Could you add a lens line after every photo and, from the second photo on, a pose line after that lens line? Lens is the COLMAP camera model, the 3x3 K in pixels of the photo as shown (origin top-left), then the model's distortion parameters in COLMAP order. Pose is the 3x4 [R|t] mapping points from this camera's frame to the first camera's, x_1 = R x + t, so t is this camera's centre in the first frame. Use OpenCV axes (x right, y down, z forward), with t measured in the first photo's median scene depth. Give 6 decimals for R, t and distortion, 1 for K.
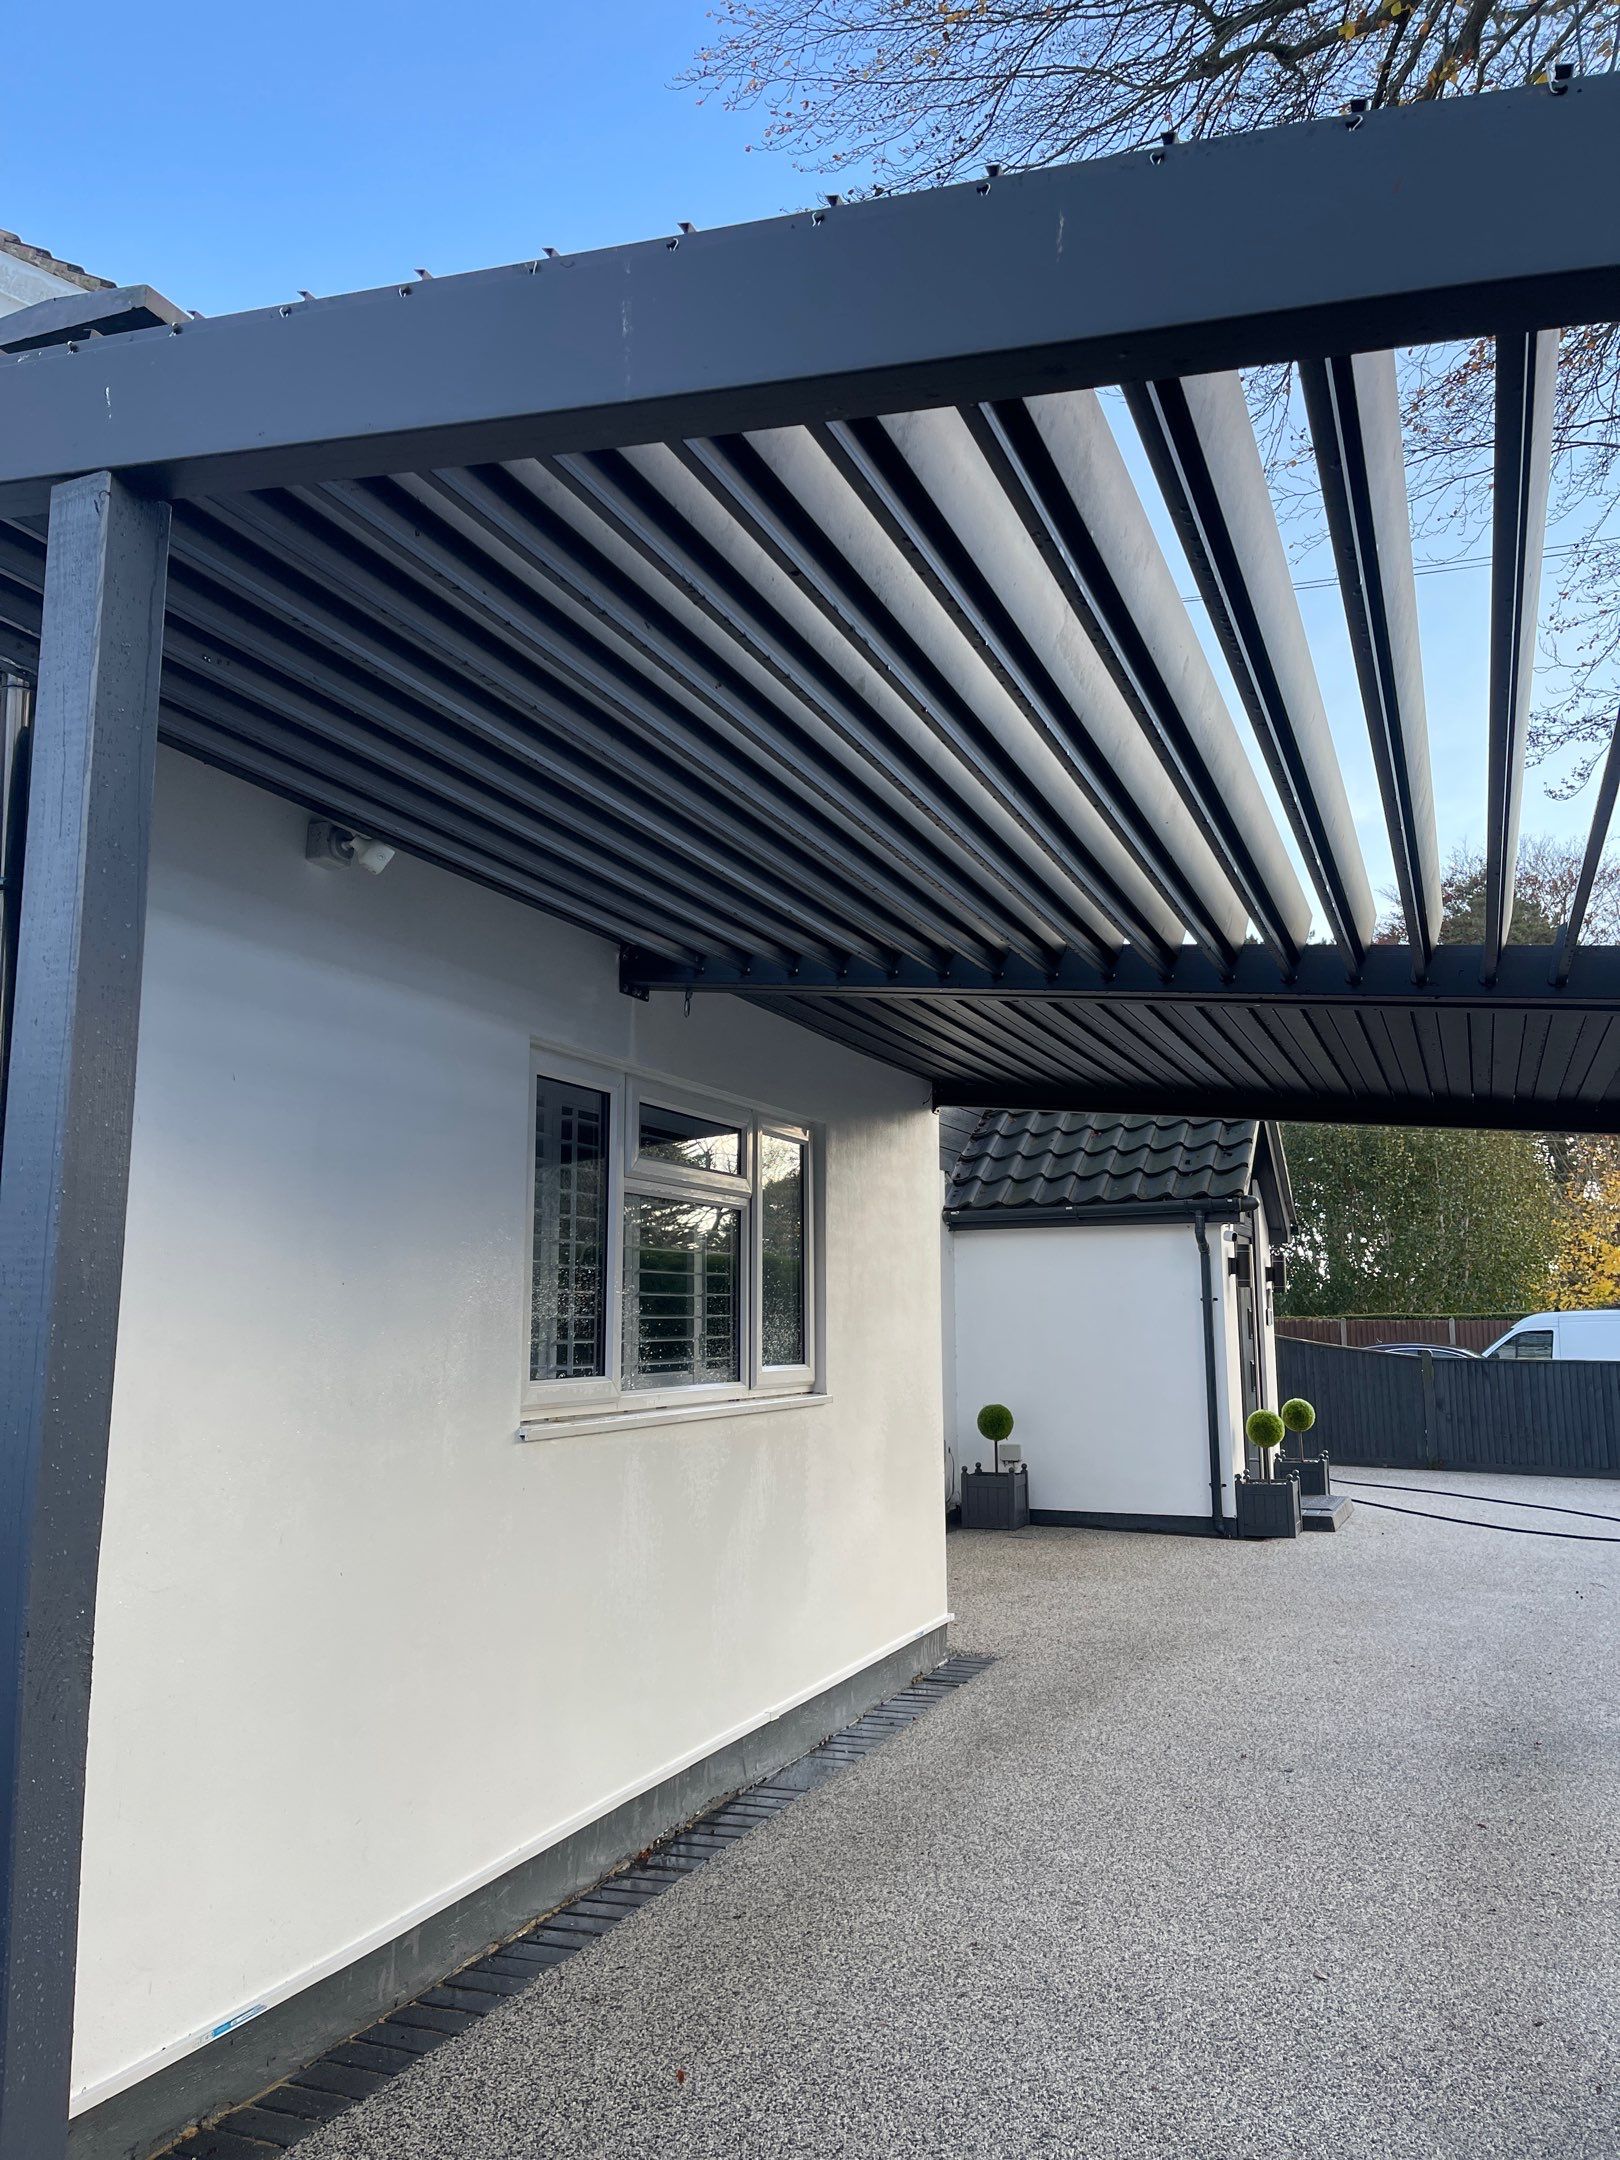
lens RADIAL K [[1605.9, 0, 842.3], [0, 1605.9, 1101.3], [0, 0, 1]] dist [0.081344, -0.127501]
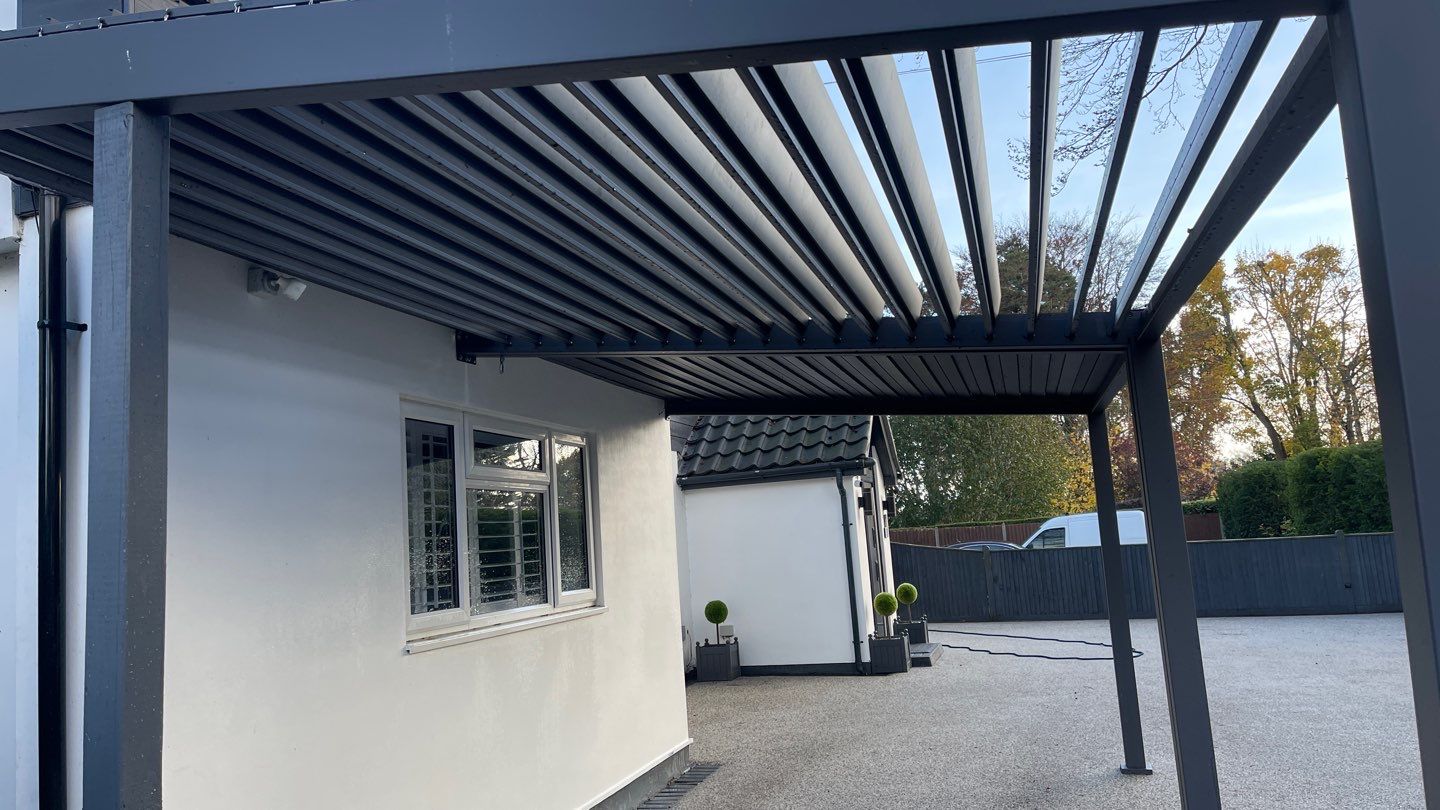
lens RADIAL K [[1067.5, 0, 720.0], [0, 1067.5, 405.0], [0, 0, 1]] dist [0.073683, -0.125035]
pose [[0.993575, -0.047845, 0.102570, 0.004392], [0.047098, 0.998843, 0.009694, -0.017194], [-0.102915, -0.004801, 0.994679, -0.042211]]
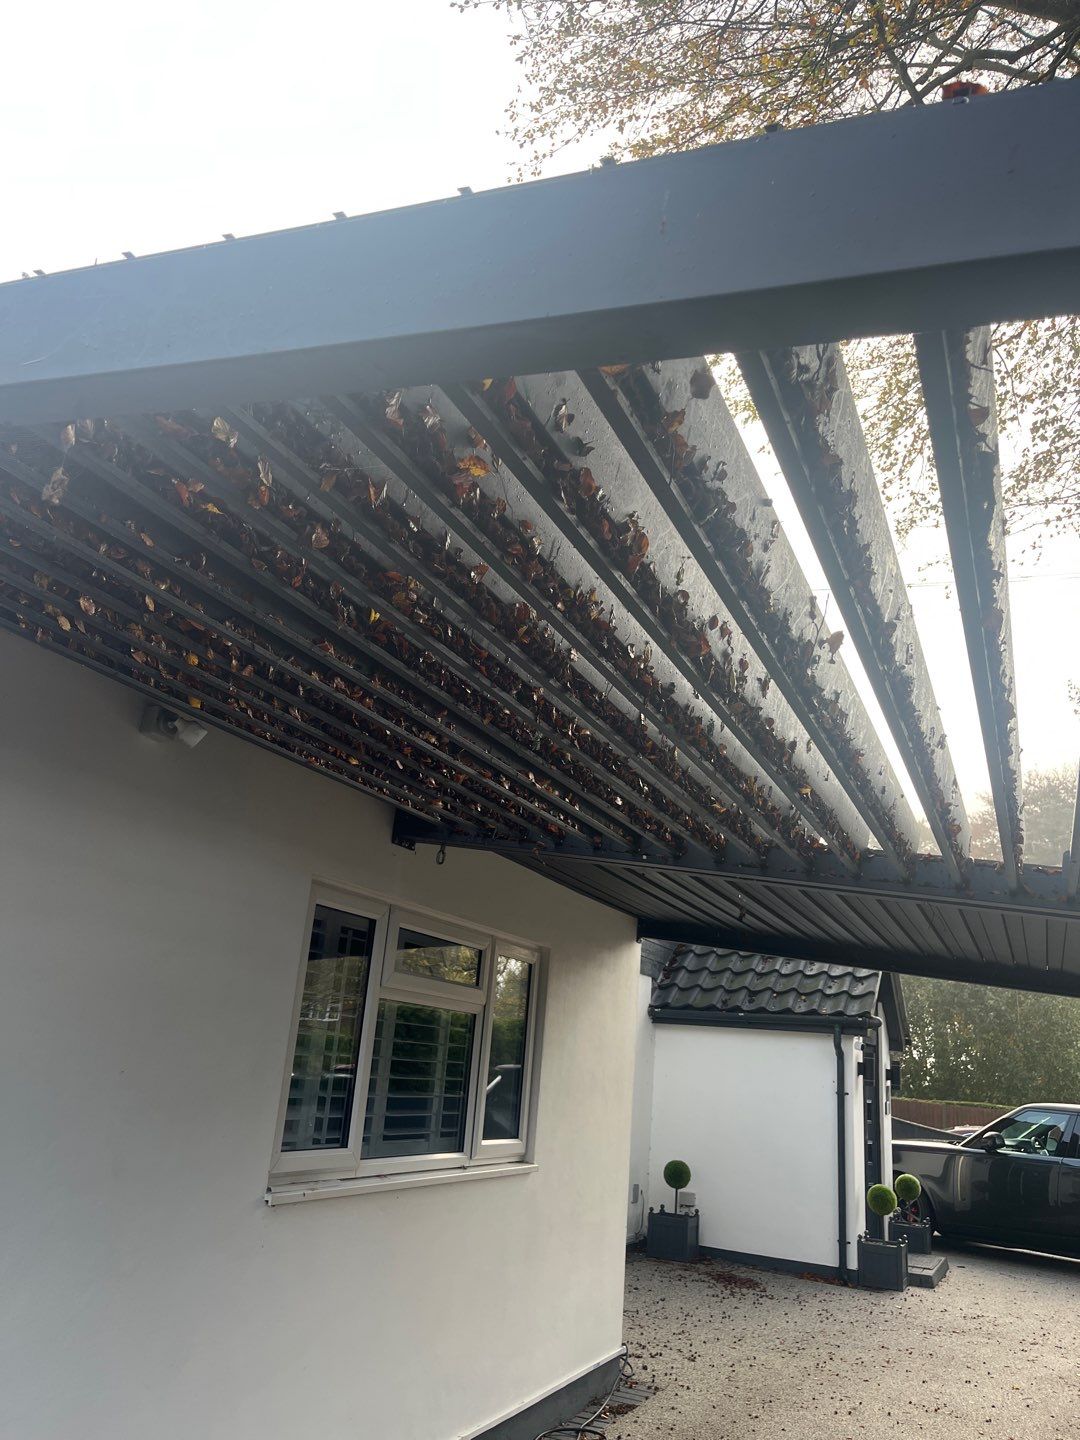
lens RADIAL K [[1076.5, 0, 540.0], [0, 1076.5, 720.0], [0, 0, 1]] dist [0.011634, 0.004794]
pose [[0.995226, 0.070899, -0.067072, 0.027033], [-0.081202, 0.982770, -0.166038, -0.023098], [0.054144, 0.170692, 0.983836, 0.089392]]
